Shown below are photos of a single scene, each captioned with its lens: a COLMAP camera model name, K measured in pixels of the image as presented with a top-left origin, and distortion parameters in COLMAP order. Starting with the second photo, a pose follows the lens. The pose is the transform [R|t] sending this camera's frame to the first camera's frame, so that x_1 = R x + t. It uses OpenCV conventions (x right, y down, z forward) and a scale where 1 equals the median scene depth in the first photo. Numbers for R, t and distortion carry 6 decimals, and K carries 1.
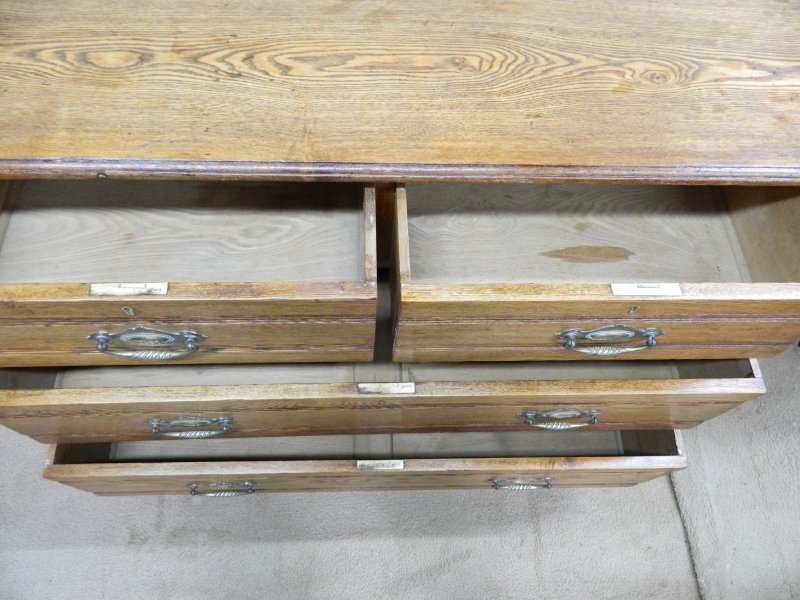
lens RADIAL K [[600.0, 0, 400.0], [0, 600.0, 300.0], [0, 0, 1]] dist [0.011040, -0.009273]
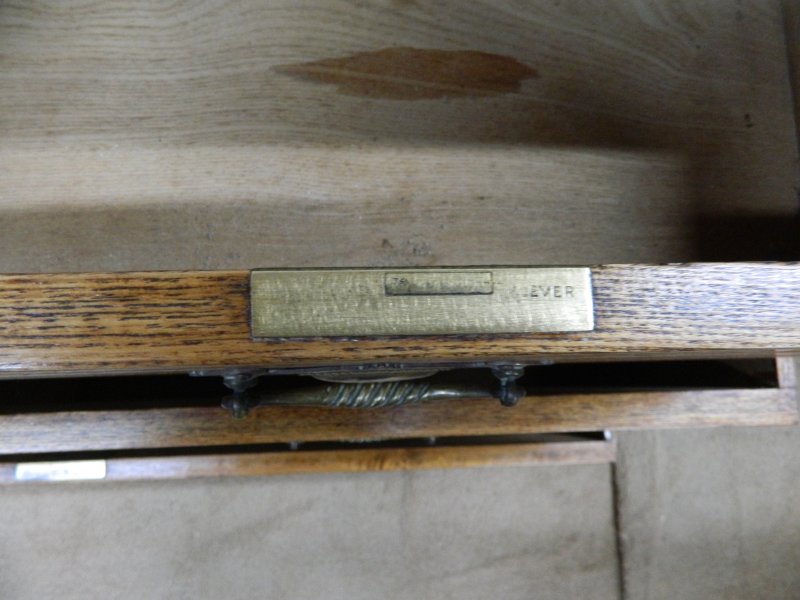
lens RADIAL K [[600.0, 0, 400.0], [0, 600.0, 300.0], [0, 0, 1]] dist [0.011040, -0.009273]
pose [[0.999320, 0.006886, 0.036232, 0.251680], [-0.018254, 0.945997, 0.323663, -0.054653], [-0.032047, -0.324104, 0.945479, 0.517020]]
